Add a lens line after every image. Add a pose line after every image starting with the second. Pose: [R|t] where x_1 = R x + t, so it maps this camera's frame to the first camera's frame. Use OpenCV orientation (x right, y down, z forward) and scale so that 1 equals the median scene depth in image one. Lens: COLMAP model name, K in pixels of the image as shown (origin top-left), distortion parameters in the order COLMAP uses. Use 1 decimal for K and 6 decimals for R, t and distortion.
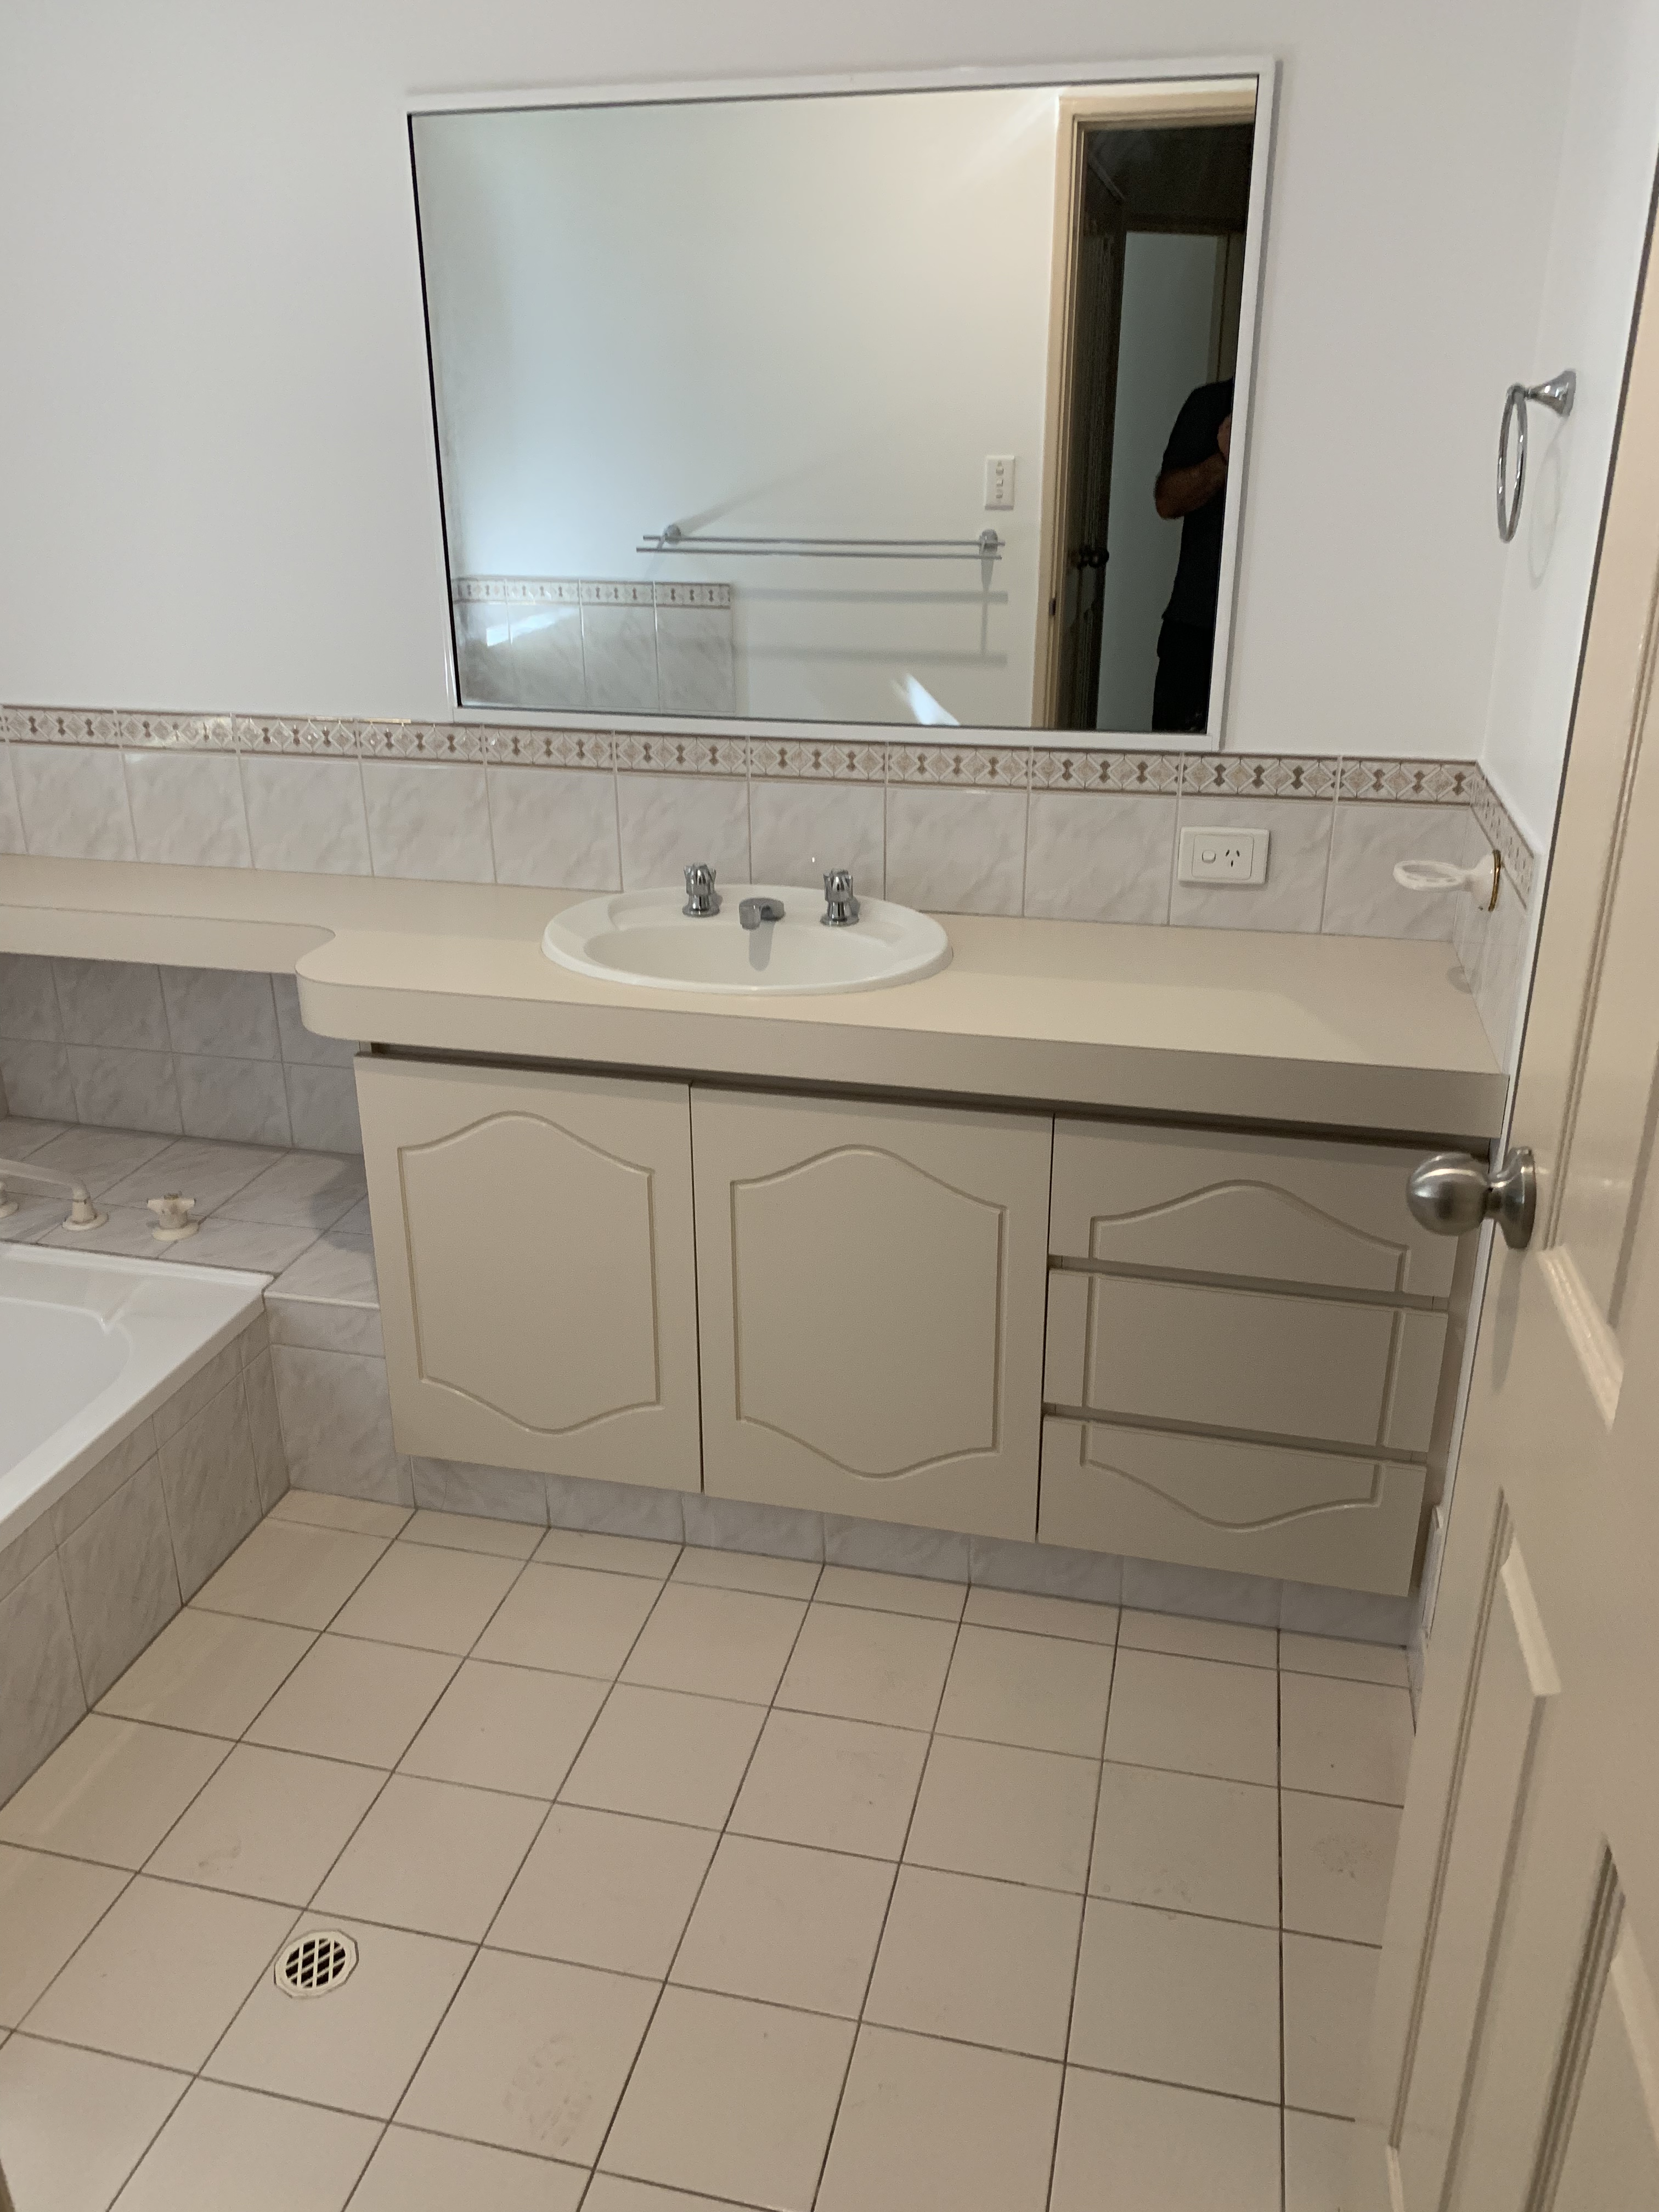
lens RADIAL K [[1696.7, 0, 829.5], [0, 1696.7, 1106.0], [0, 0, 1]] dist [0.006457, -0.002522]
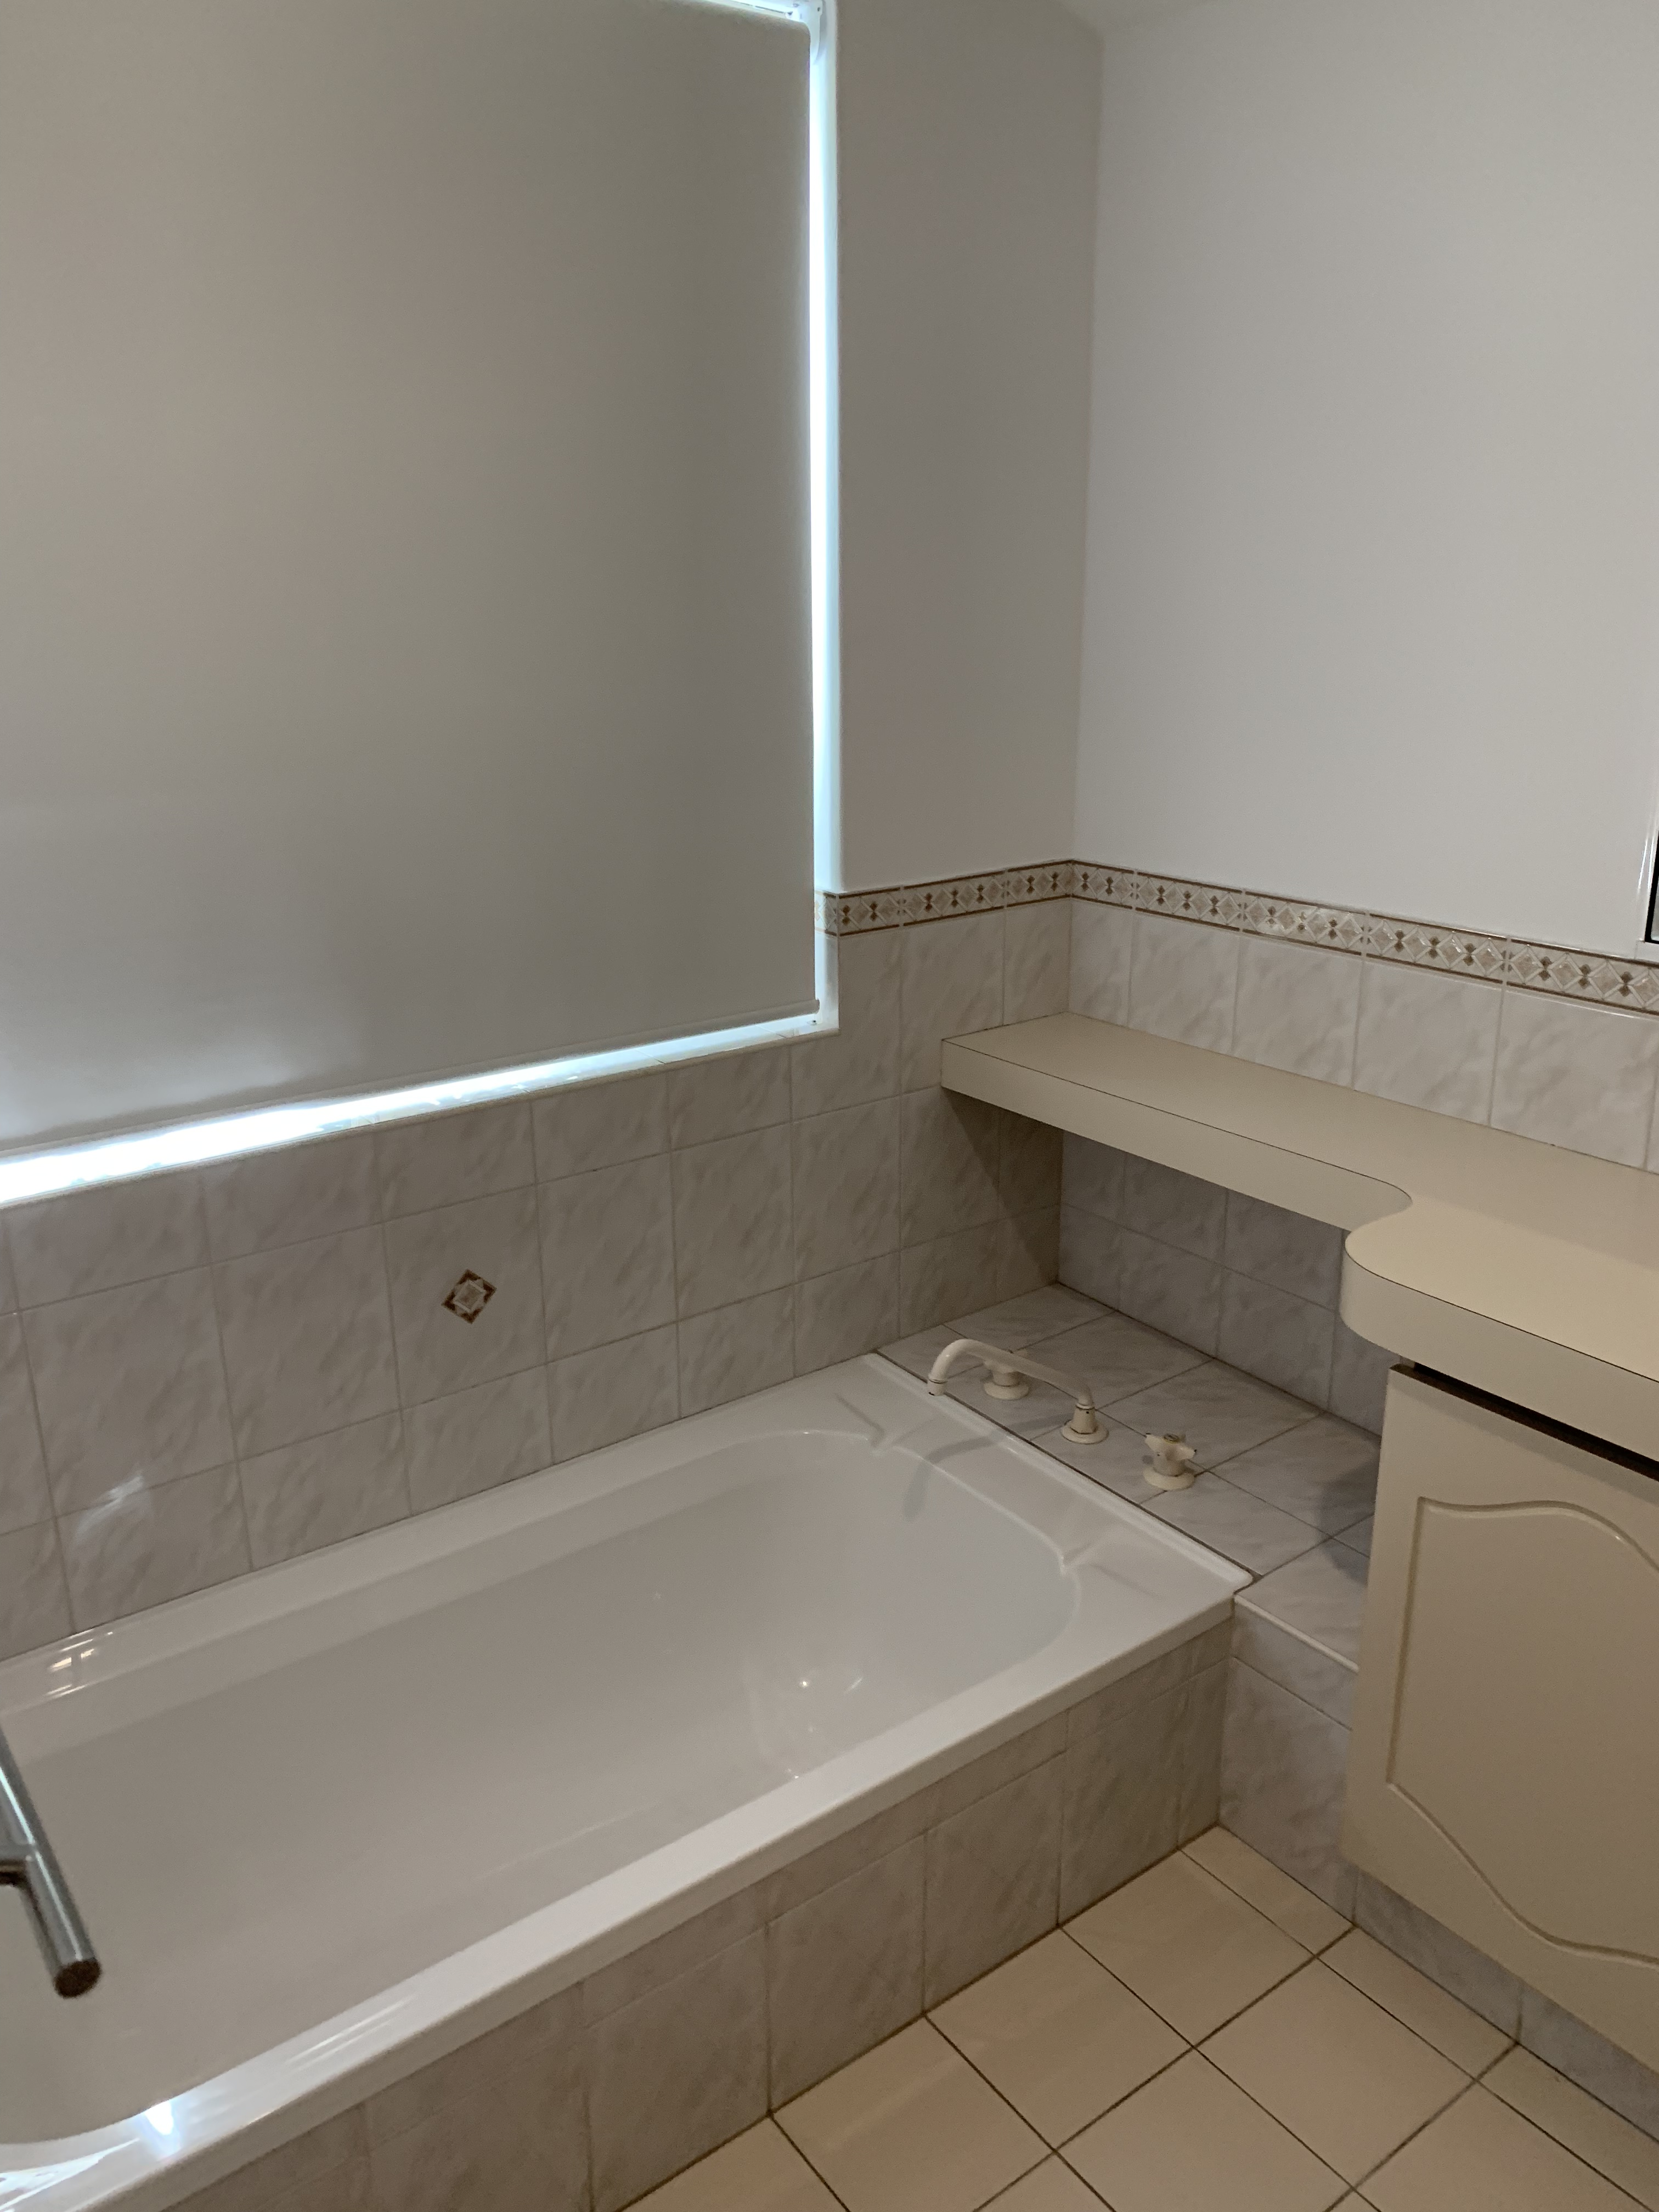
lens RADIAL K [[1713.7, 0, 831.0], [0, 1713.7, 1059.2], [0, 0, 1]] dist [-0.001761, -0.006085]
pose [[0.765739, 0.178452, -0.617898, -0.010388], [-0.233400, 0.972344, -0.008427, -0.087988], [0.599306, 0.150670, 0.786213, 0.168320]]
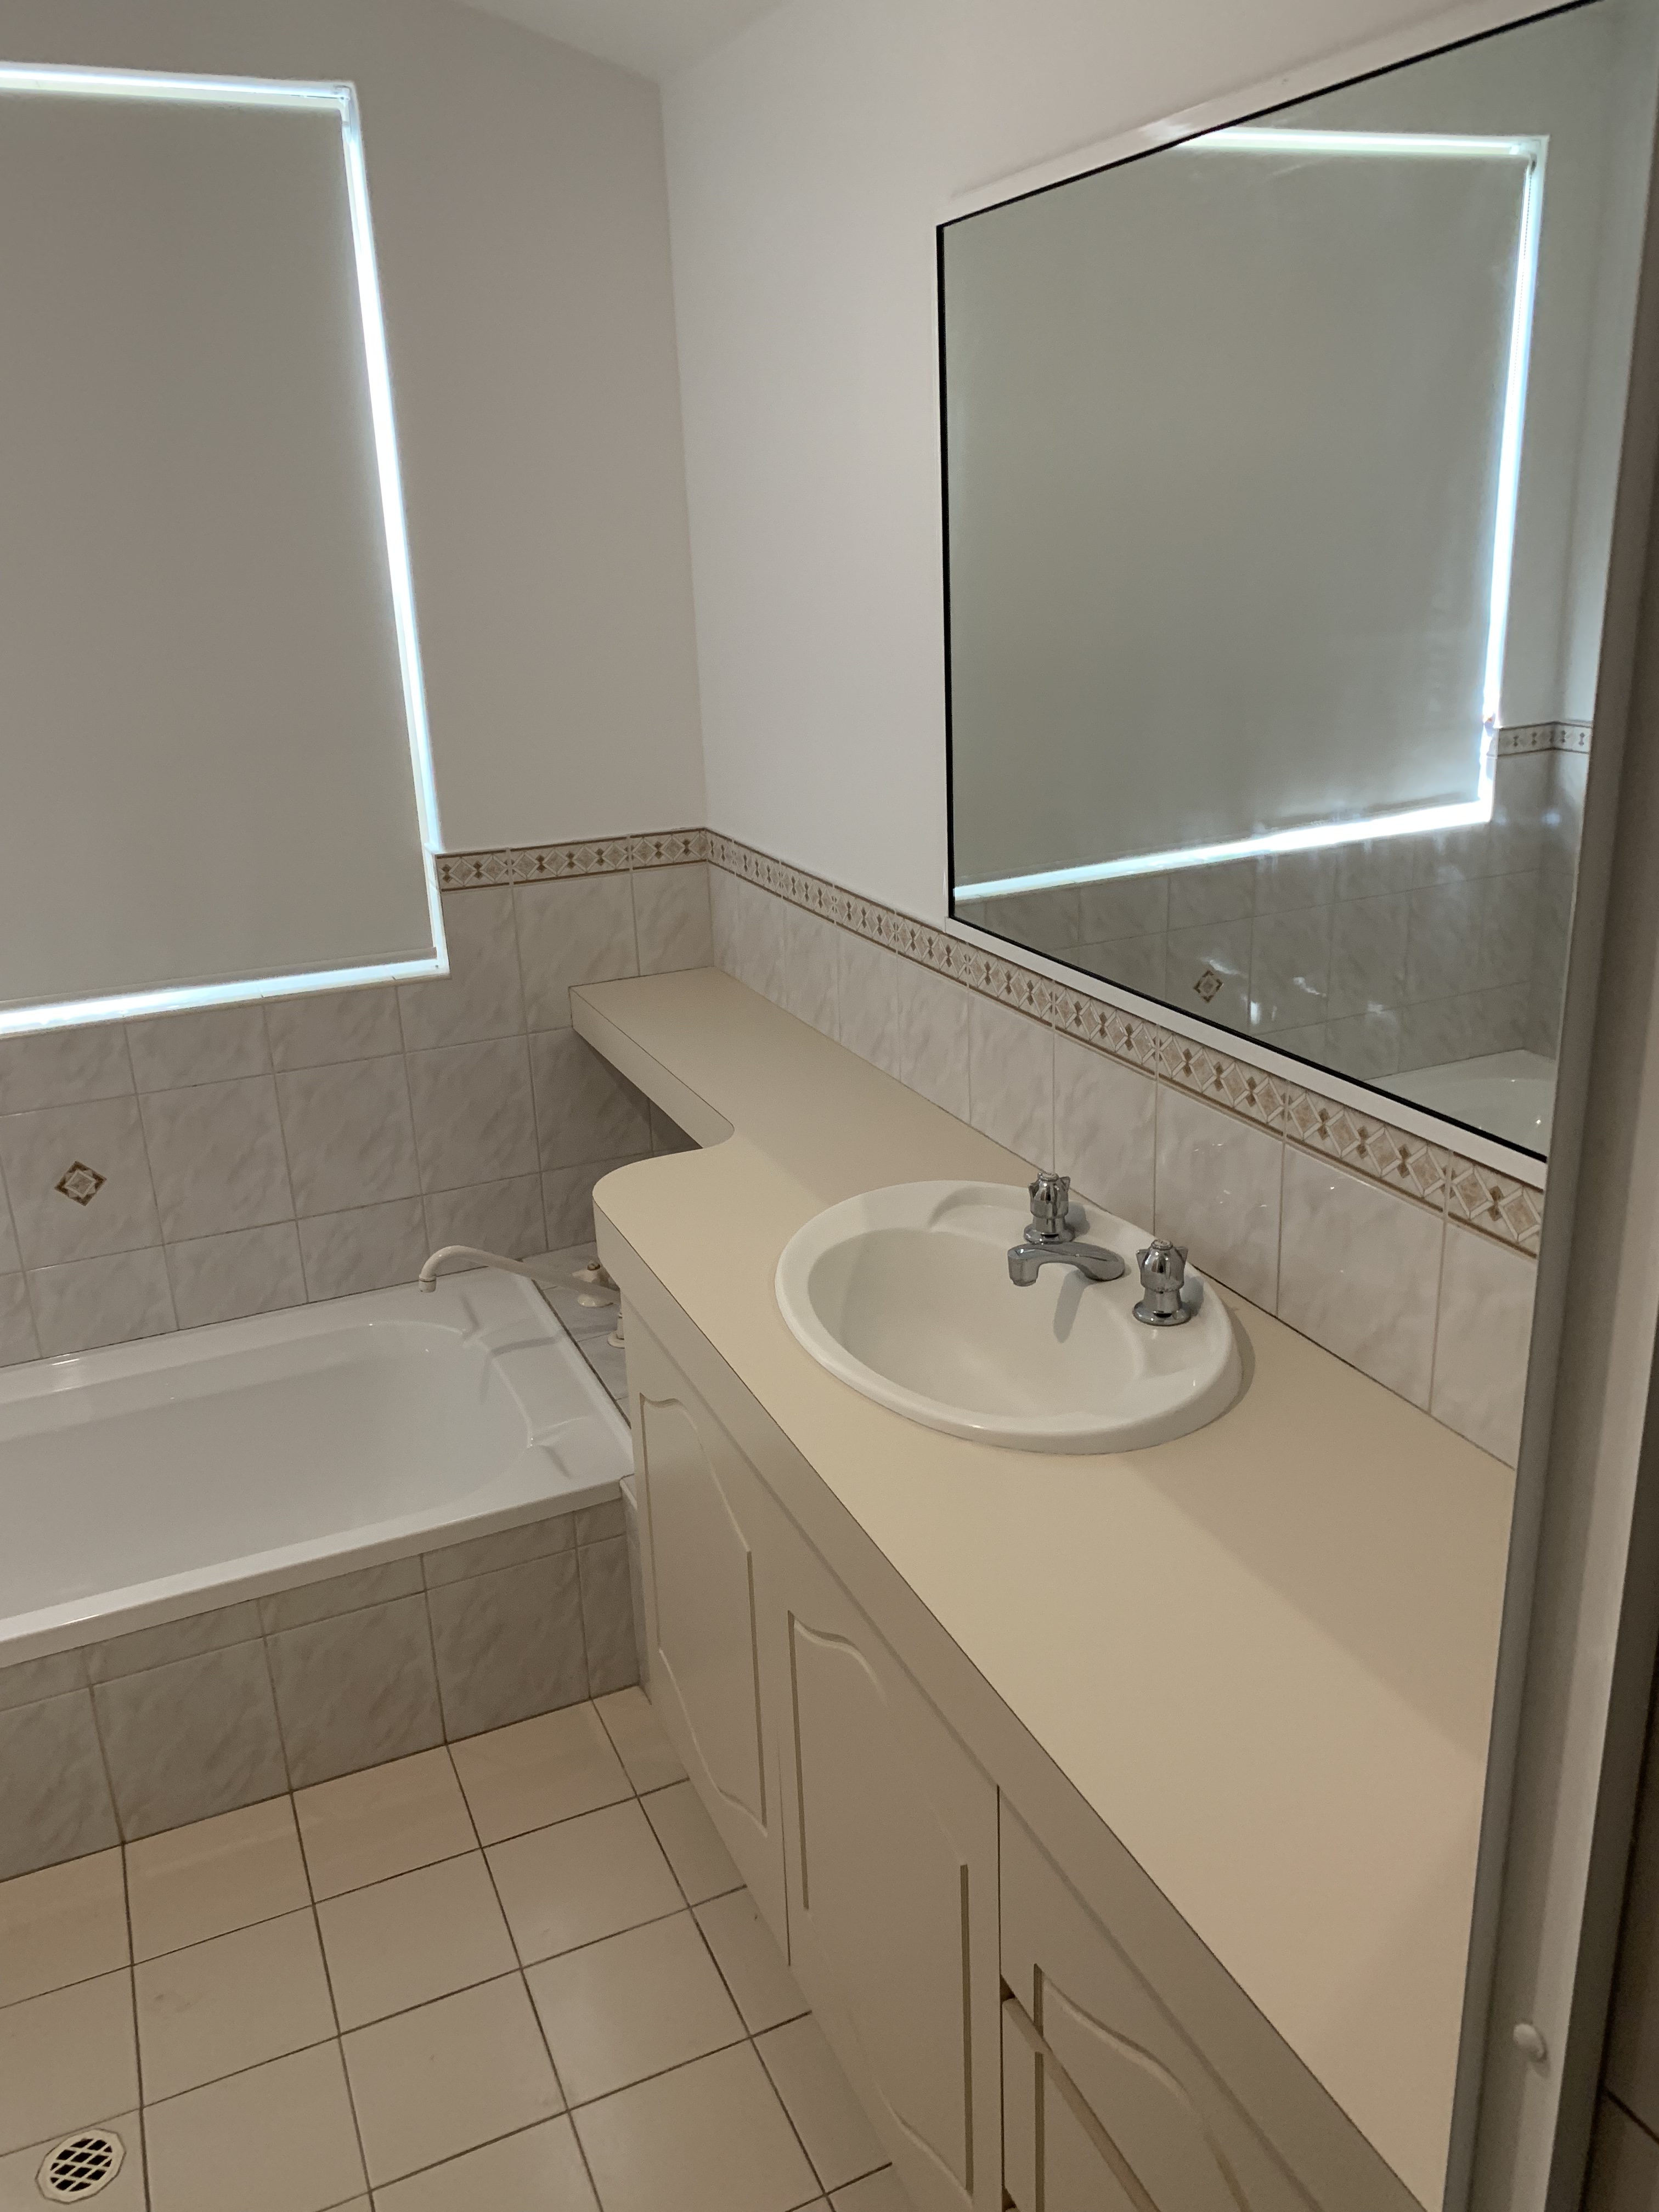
lens RADIAL K [[1664.5, 0, 829.5], [0, 1664.5, 1106.0], [0, 0, 1]] dist [-0.005833, -0.007003]
pose [[0.619229, 0.243966, -0.746349, 0.361295], [-0.267772, 0.959141, 0.091359, -0.195454], [0.738142, 0.143279, 0.659255, 0.417480]]
